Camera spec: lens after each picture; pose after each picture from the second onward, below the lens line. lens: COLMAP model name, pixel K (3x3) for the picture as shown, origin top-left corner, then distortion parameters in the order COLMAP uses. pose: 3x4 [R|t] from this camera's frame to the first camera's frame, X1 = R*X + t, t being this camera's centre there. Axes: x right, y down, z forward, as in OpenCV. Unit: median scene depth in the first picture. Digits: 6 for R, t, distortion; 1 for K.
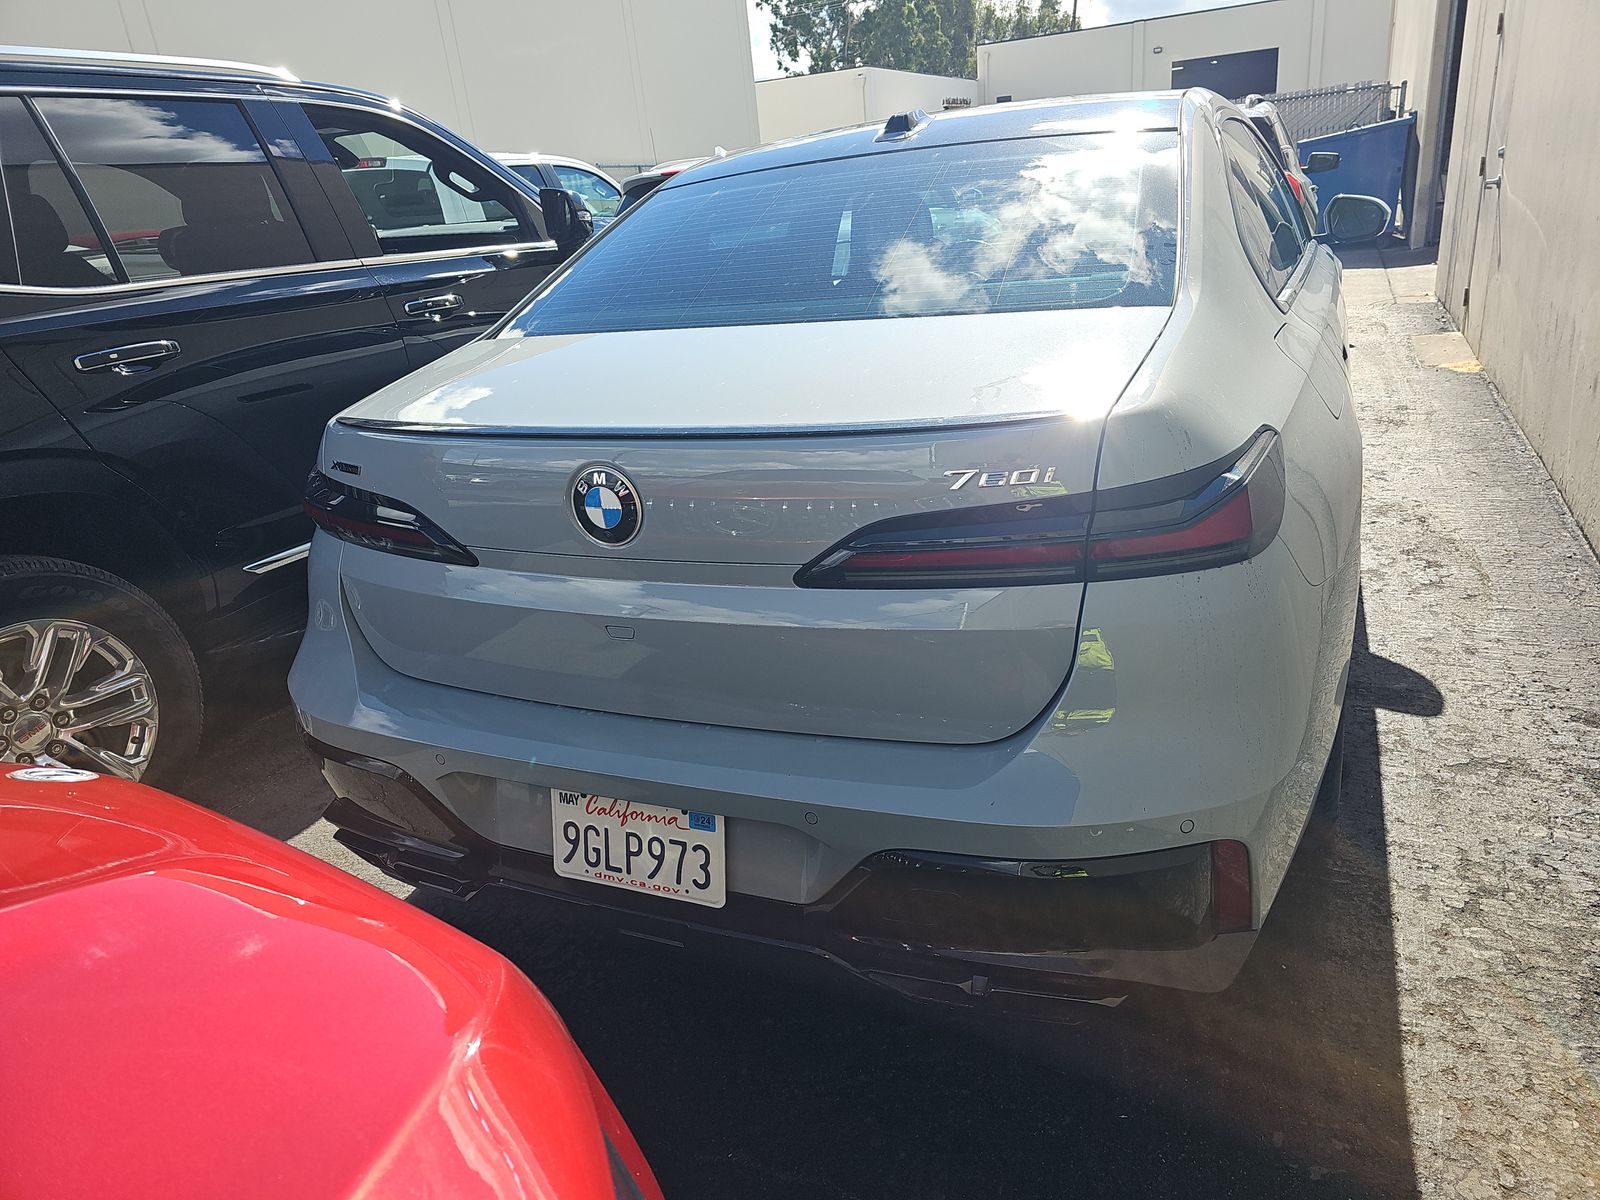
lens RADIAL K [[1081.3, 0, 800.0], [0, 1081.3, 600.0], [0, 0, 1]] dist [0.055477, -0.051663]
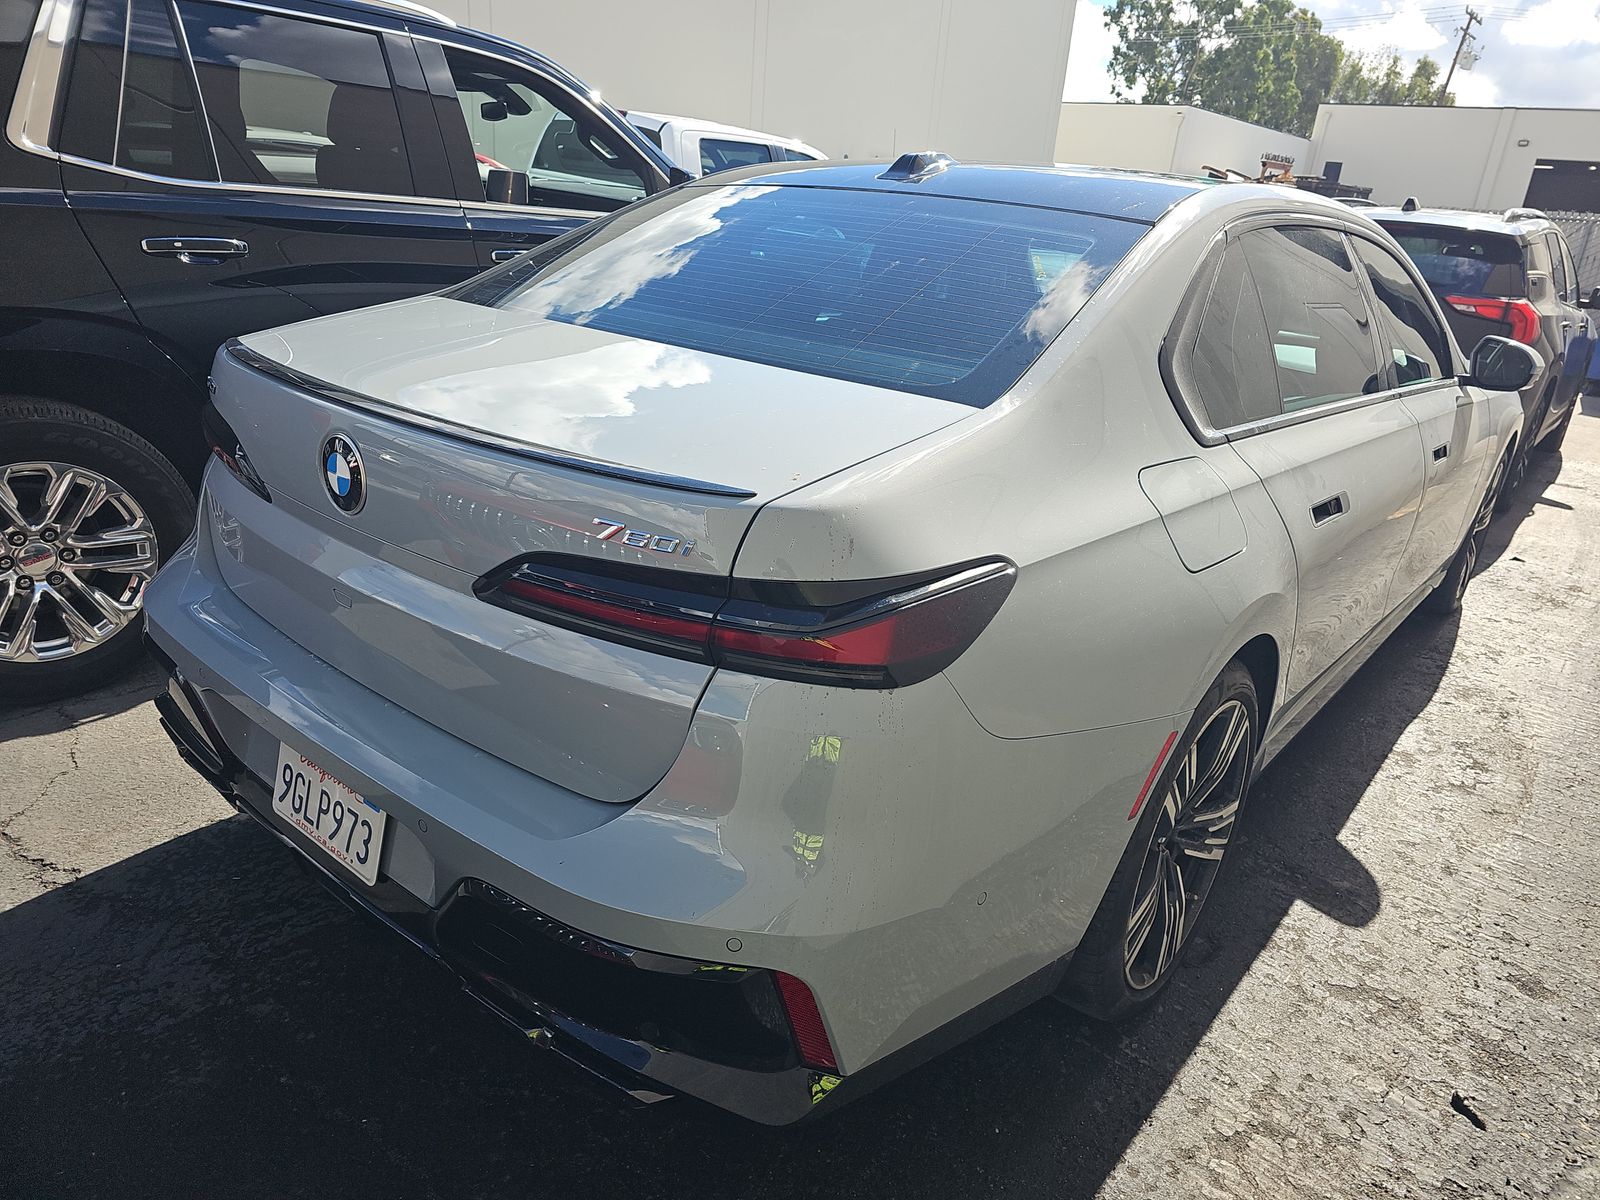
lens RADIAL K [[1080.5, 0, 799.7], [0, 1080.5, 625.9], [0, 0, 1]] dist [0.041445, -0.035727]
pose [[0.950009, 0.255456, -0.179511, 0.253006], [-0.251783, 0.966812, 0.043354, -0.056948], [0.184628, 0.004011, 0.982800, 0.044330]]
